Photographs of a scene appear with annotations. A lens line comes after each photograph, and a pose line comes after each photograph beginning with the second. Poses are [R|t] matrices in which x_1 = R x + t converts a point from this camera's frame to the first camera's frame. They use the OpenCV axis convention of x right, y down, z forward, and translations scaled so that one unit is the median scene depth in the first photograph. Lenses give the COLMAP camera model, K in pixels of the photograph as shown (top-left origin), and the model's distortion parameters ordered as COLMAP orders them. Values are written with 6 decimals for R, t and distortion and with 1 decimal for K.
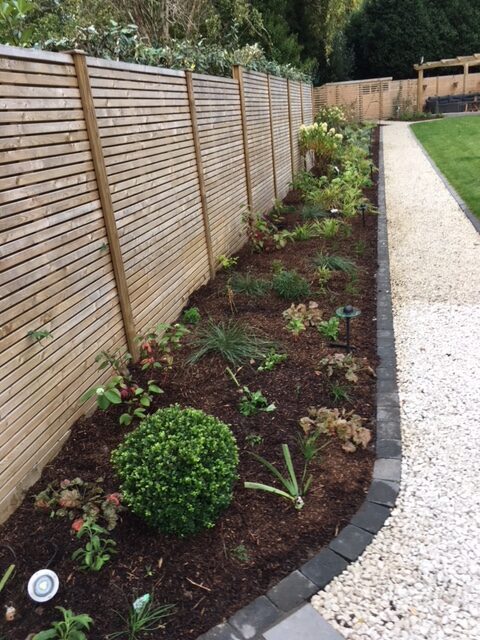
lens RADIAL K [[543.2, 0, 240.0], [0, 543.2, 320.0], [0, 0, 1]] dist [0.100551, -0.110737]
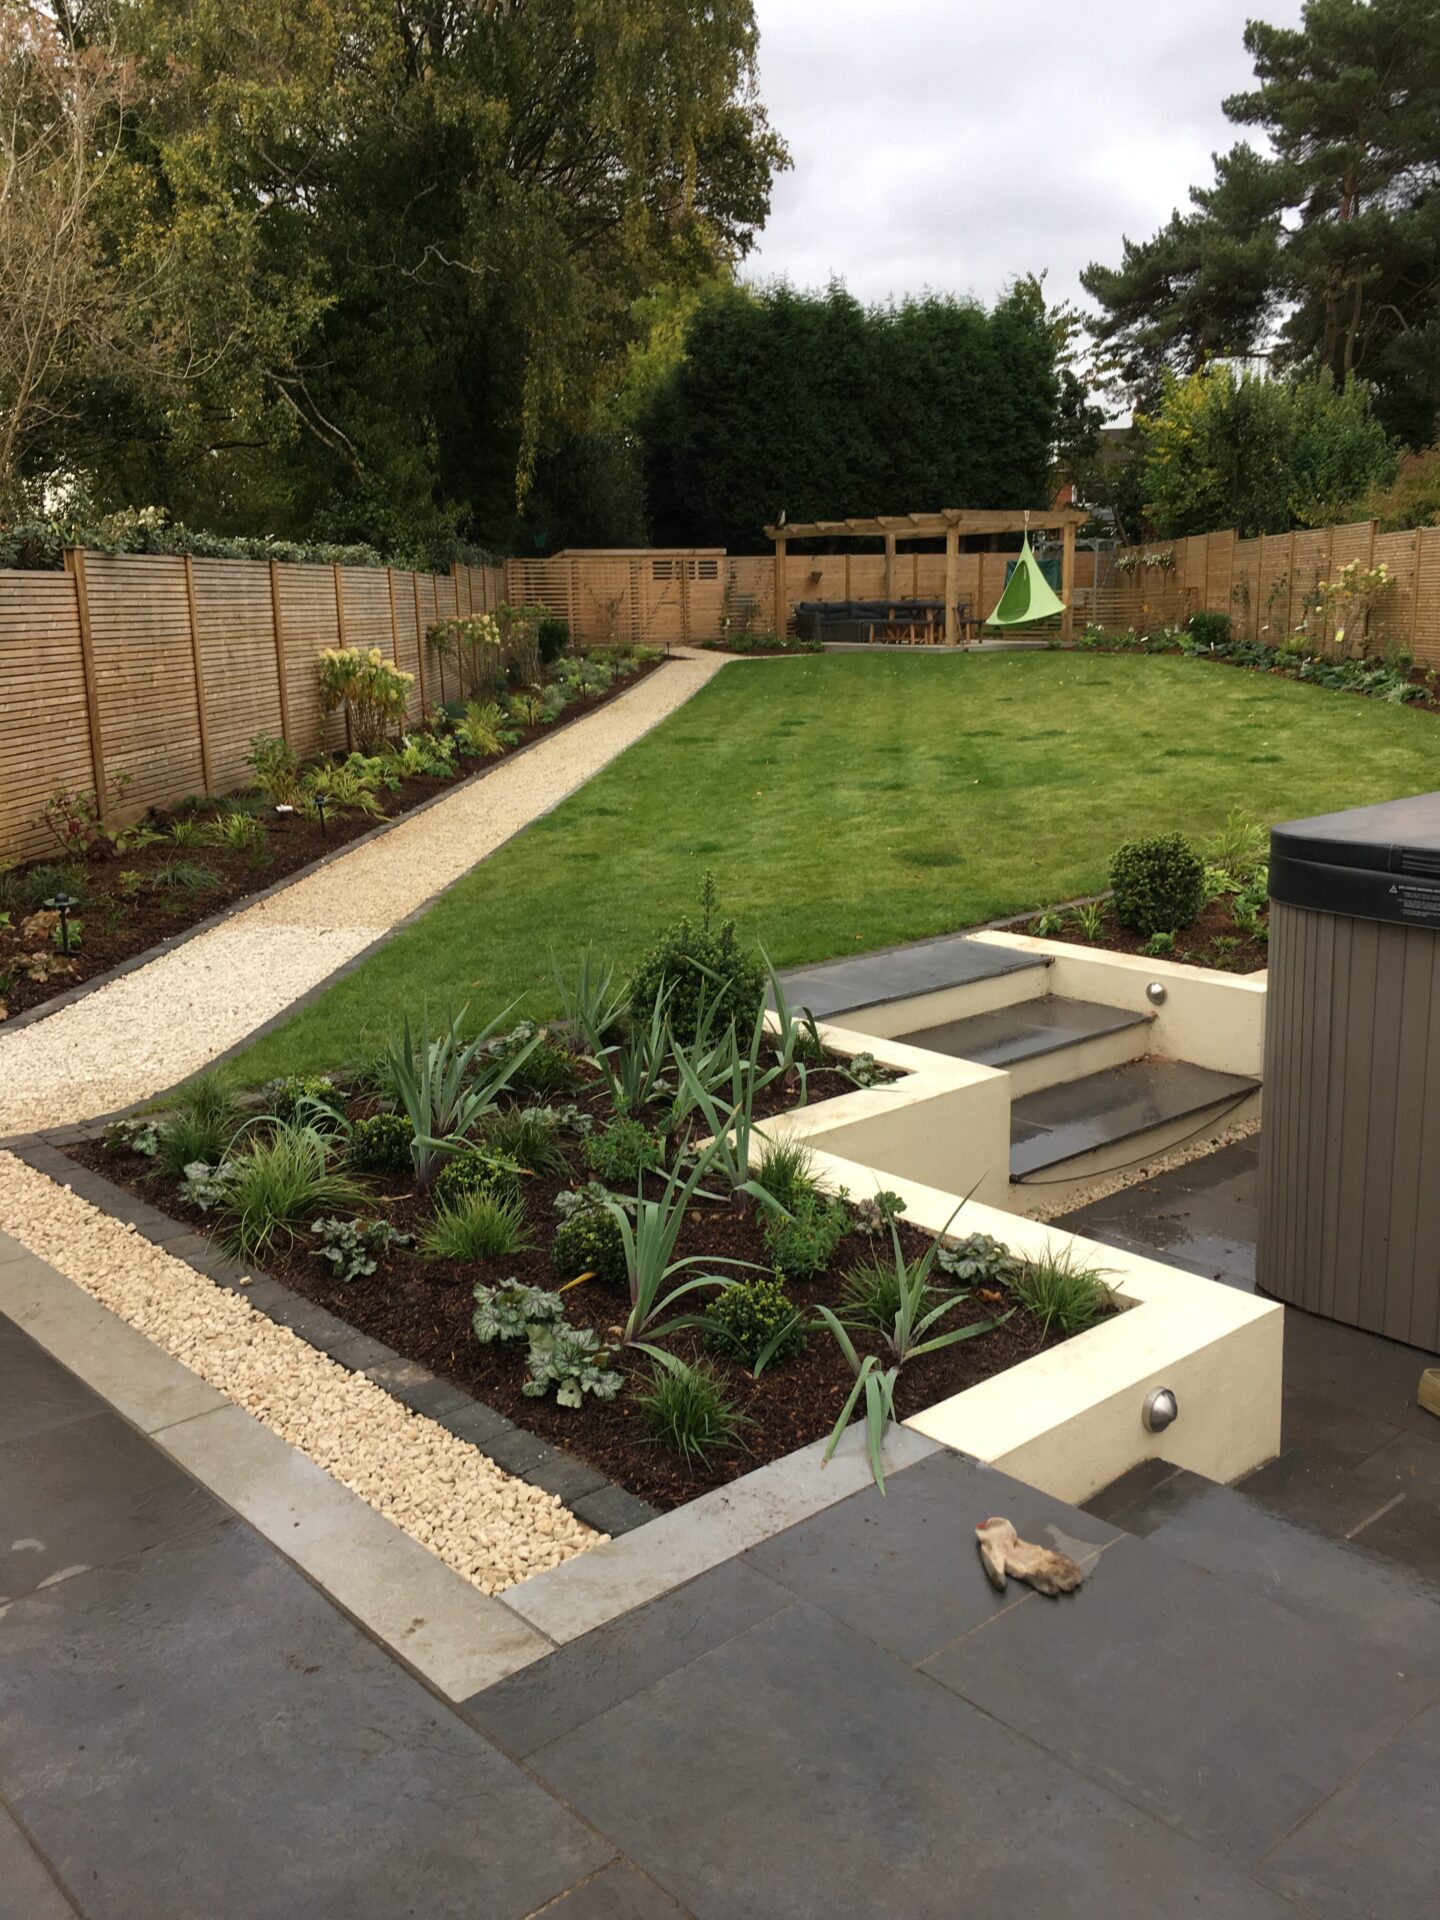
lens RADIAL K [[1639.0, 0, 720.0], [0, 1639.0, 960.0], [0, 0, 1]] dist [0.088278, -0.109967]
pose [[0.986488, 0.035799, 0.159874, 0.091416], [-0.012405, 0.989355, -0.144995, 0.048207], [-0.163362, 0.141053, 0.976431, -0.171926]]
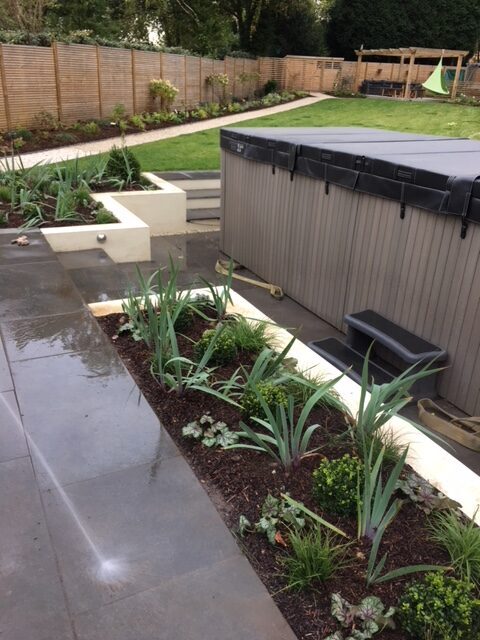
lens RADIAL K [[546.3, 0, 240.0], [0, 546.3, 320.0], [0, 0, 1]] dist [0.088278, -0.109967]
pose [[0.985492, 0.163581, -0.045233, 0.216963], [-0.160163, 0.984534, 0.070990, 0.071950], [0.056146, -0.062715, 0.996451, -0.254252]]
